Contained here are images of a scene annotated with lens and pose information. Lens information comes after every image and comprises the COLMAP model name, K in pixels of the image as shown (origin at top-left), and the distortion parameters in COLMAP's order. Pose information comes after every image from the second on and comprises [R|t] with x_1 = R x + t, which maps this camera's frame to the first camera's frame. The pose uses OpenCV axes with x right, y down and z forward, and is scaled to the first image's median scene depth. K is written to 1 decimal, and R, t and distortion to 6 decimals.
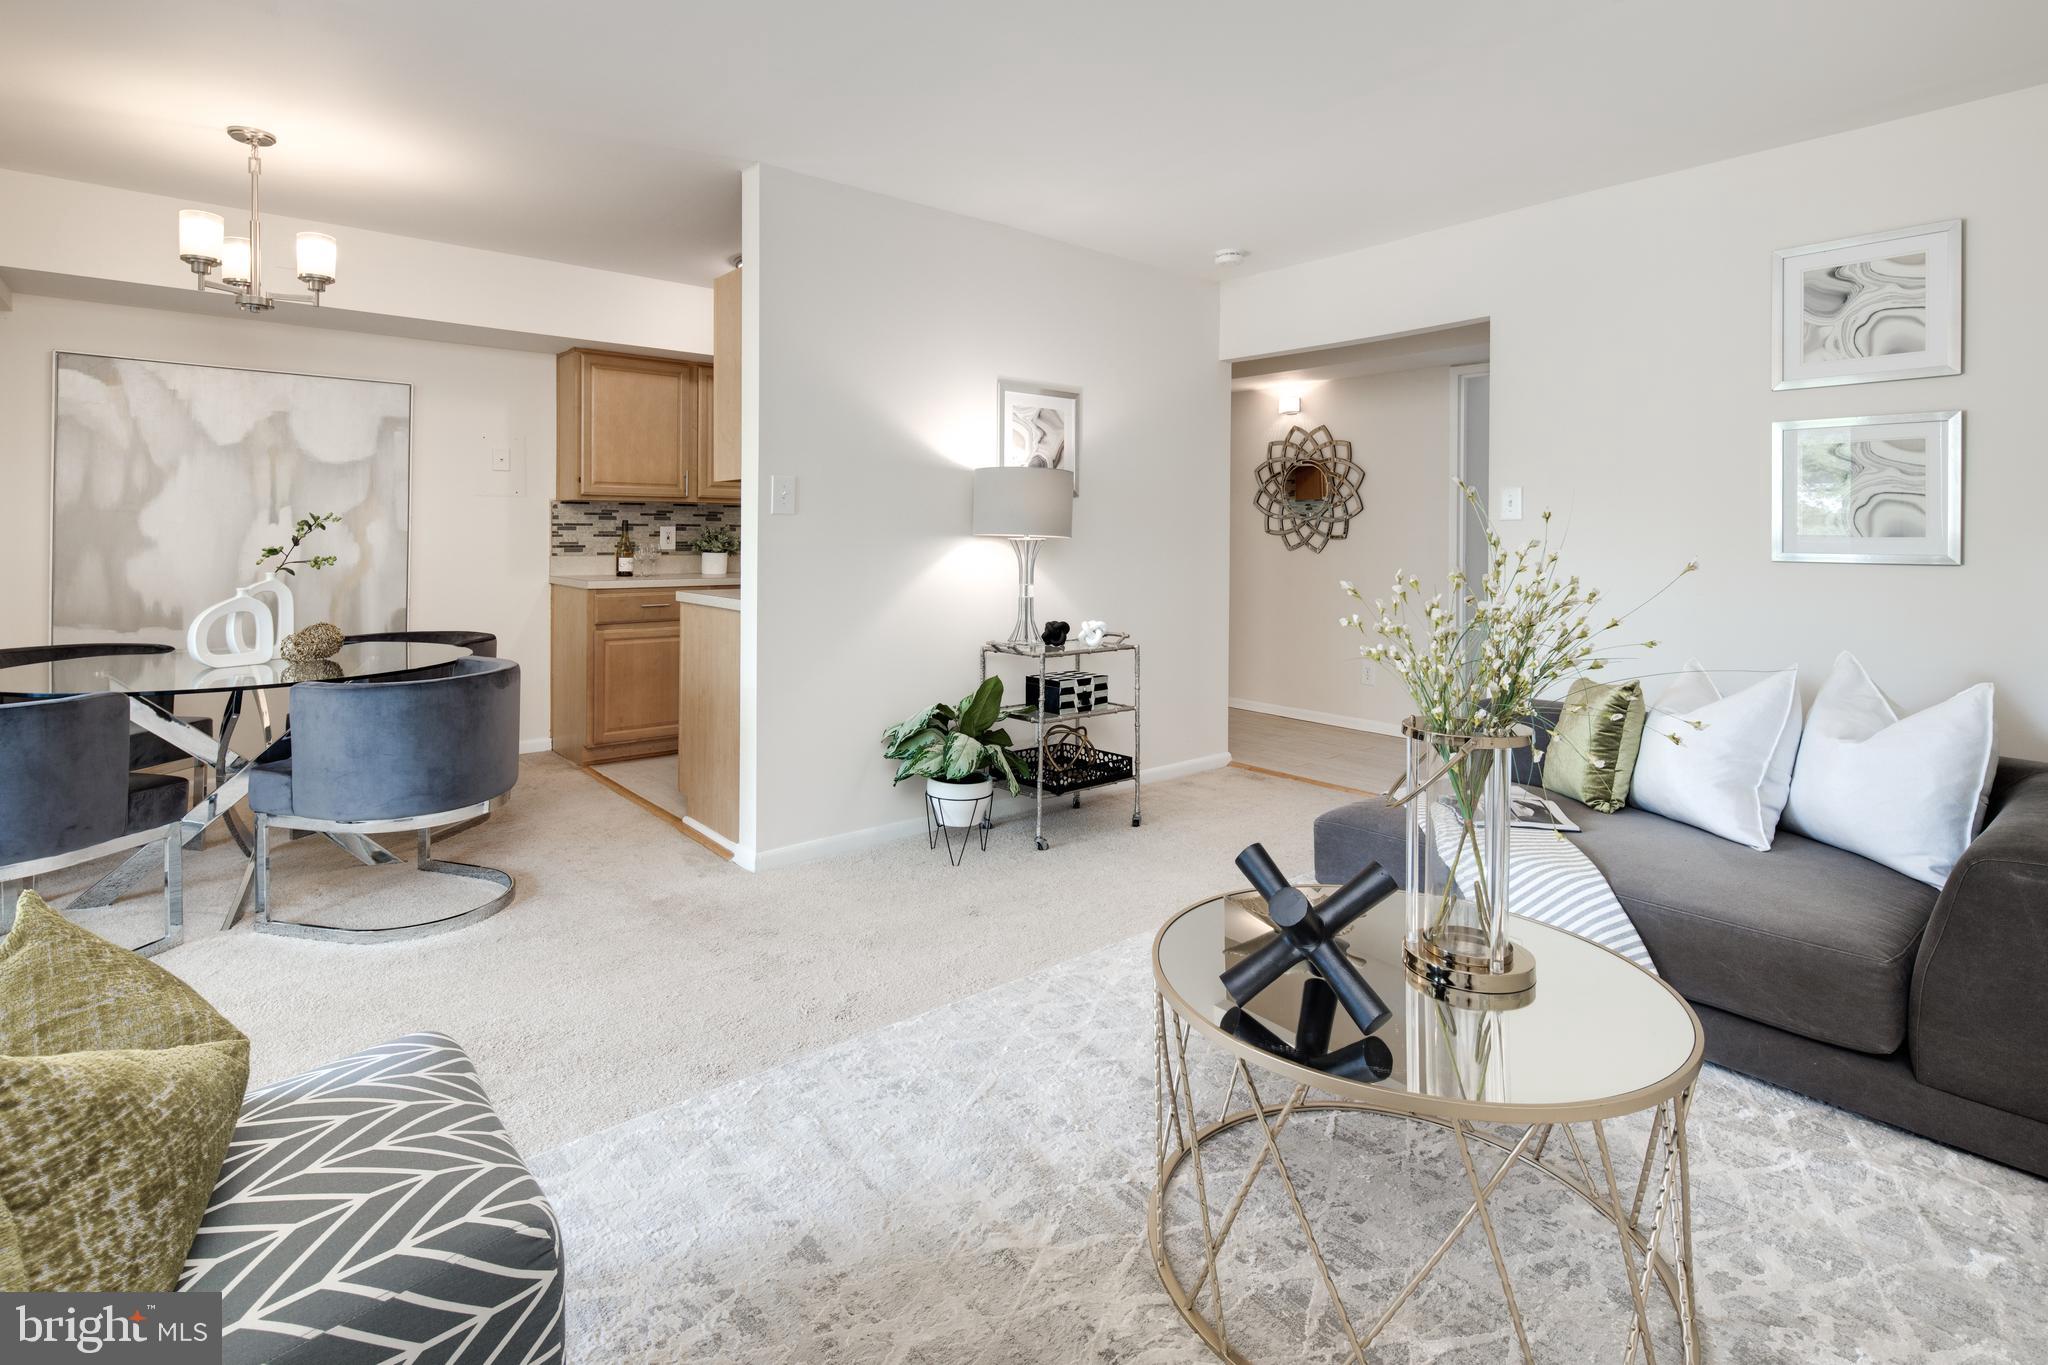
lens RADIAL K [[1002.7, 0, 1017.7], [0, 1002.7, 539.2], [0, 0, 1]] dist [0.006512, -0.006197]
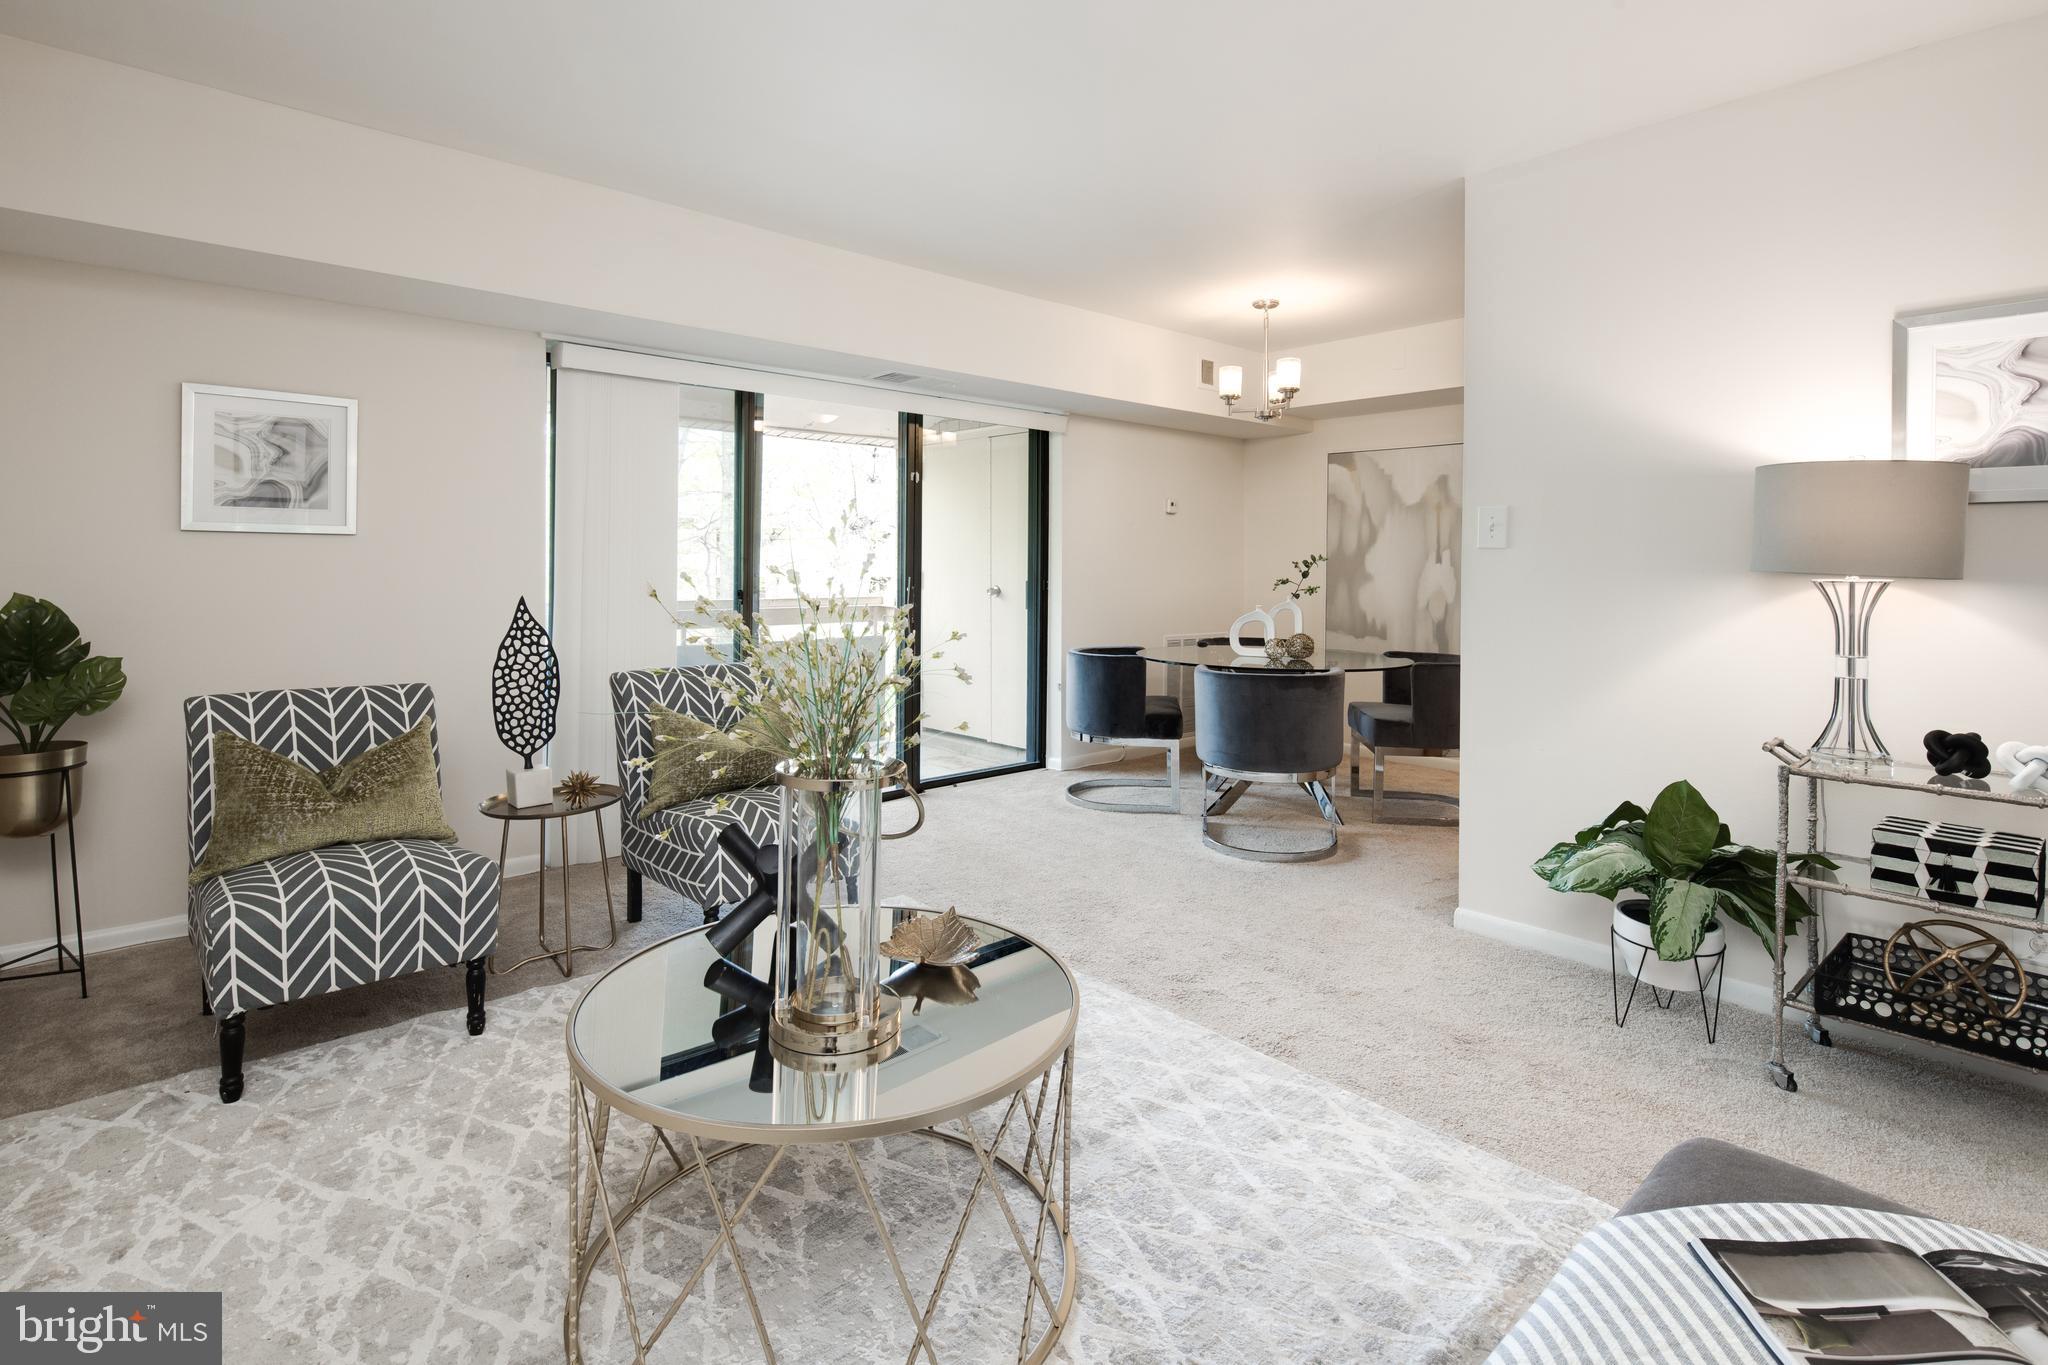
lens RADIAL K [[1002.7, 0, 1024.0], [0, 1002.7, 560.2], [0, 0, 1]] dist [0.006512, -0.006197]
pose [[0.030034, -0.010499, -0.999494, 0.556351], [-0.014439, 0.999836, -0.010936, 0.001745], [0.999445, 0.014761, 0.029878, 0.460362]]
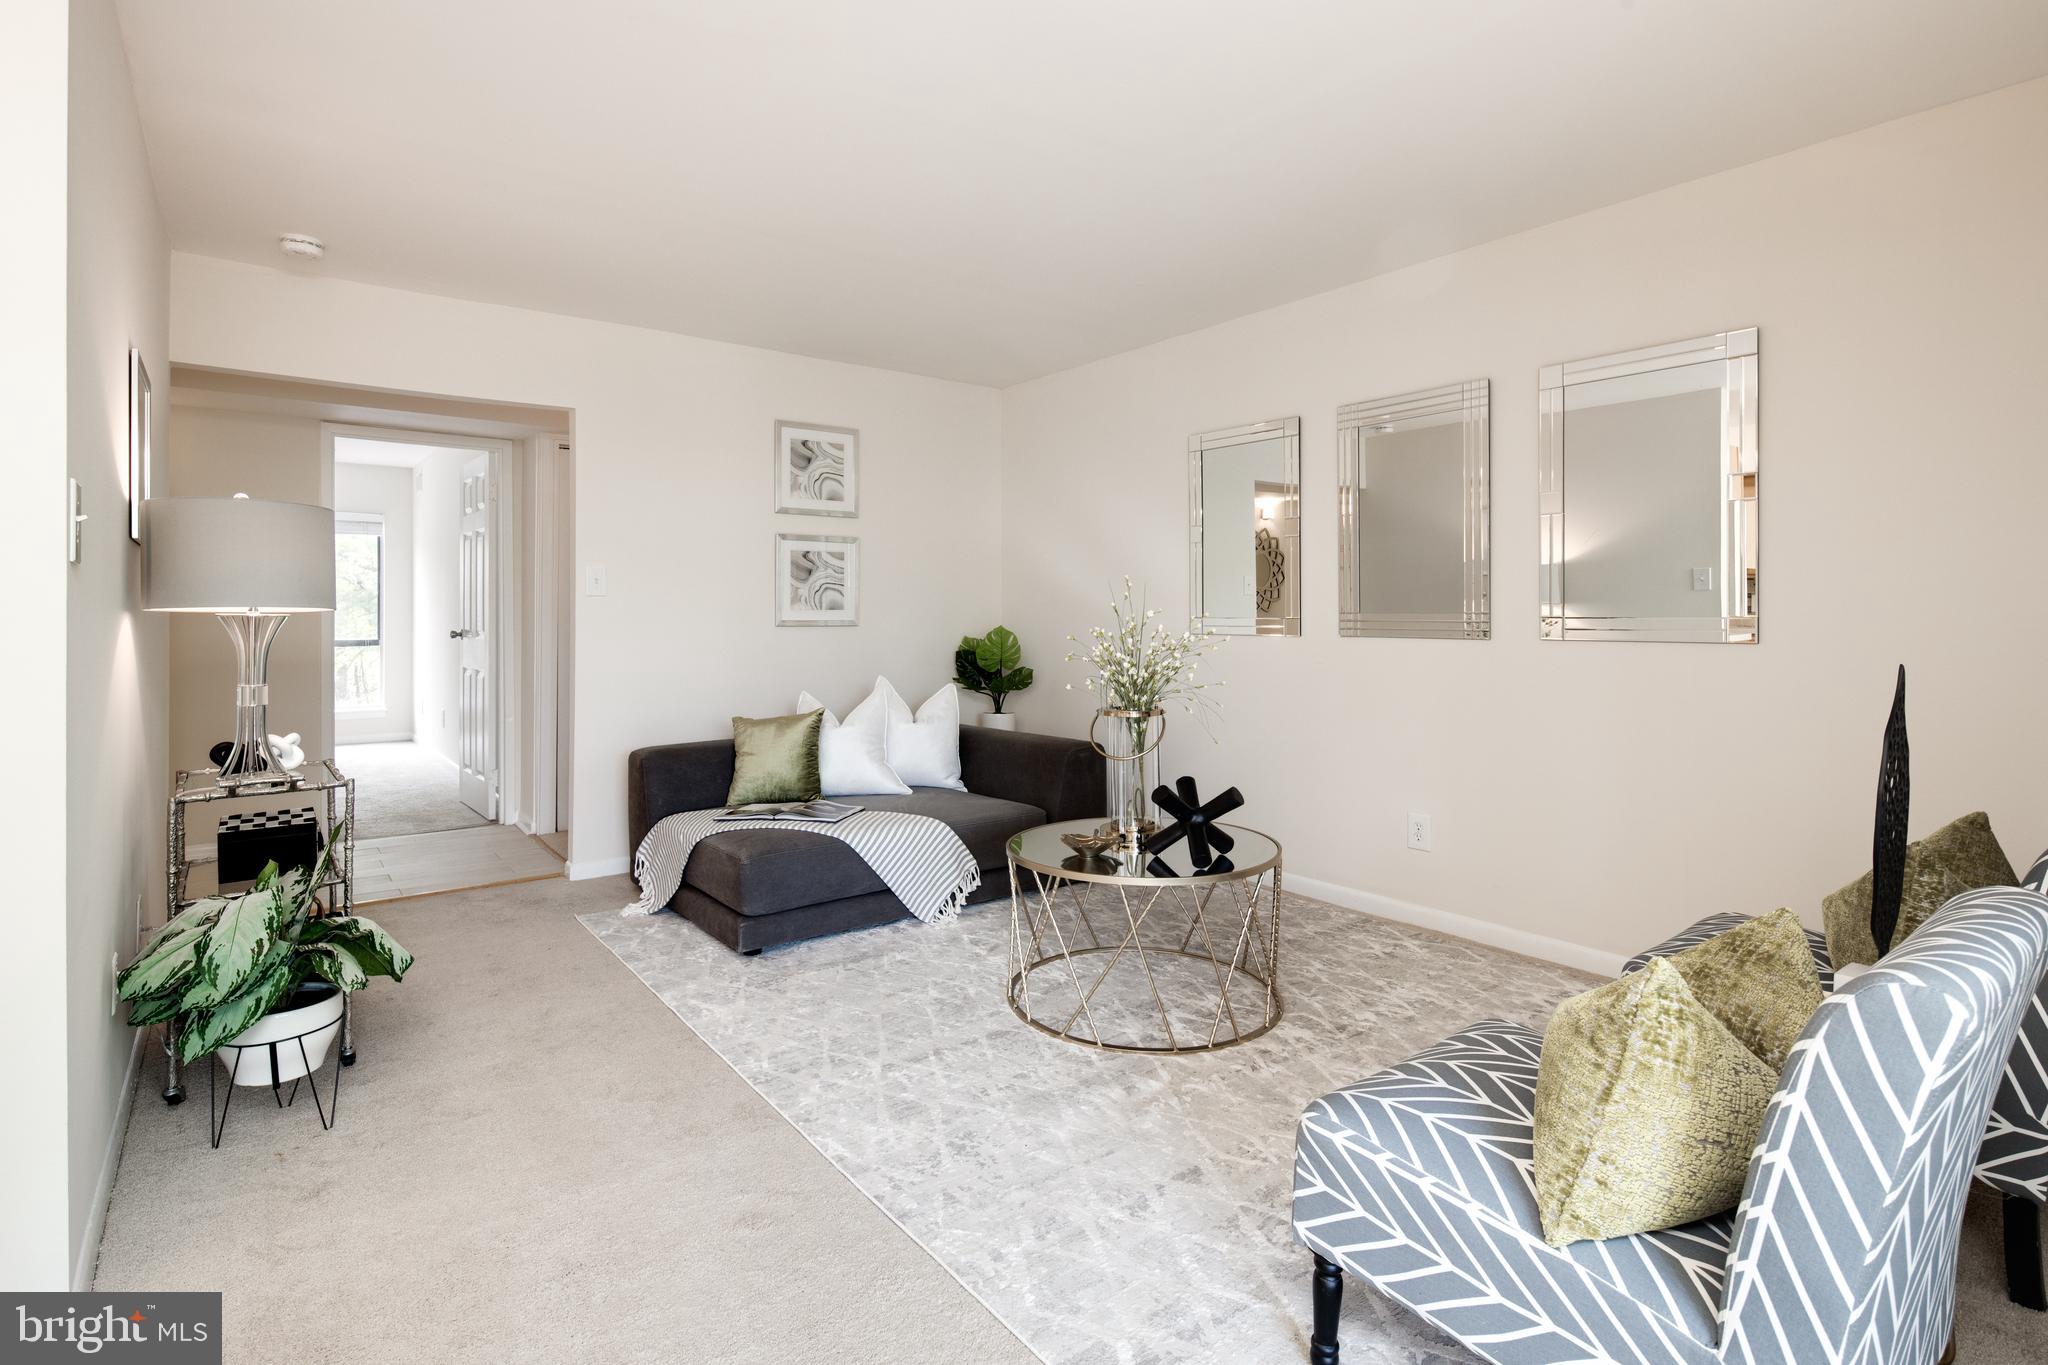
lens RADIAL K [[1002.7, 0, 1014.3], [0, 1002.7, 616.2], [0, 0, 1]] dist [0.006512, -0.006197]
pose [[0.043508, -0.006632, 0.999031, -0.567592], [0.007070, 0.999955, 0.006331, 0.000416], [-0.999028, 0.006787, 0.043553, 0.448048]]
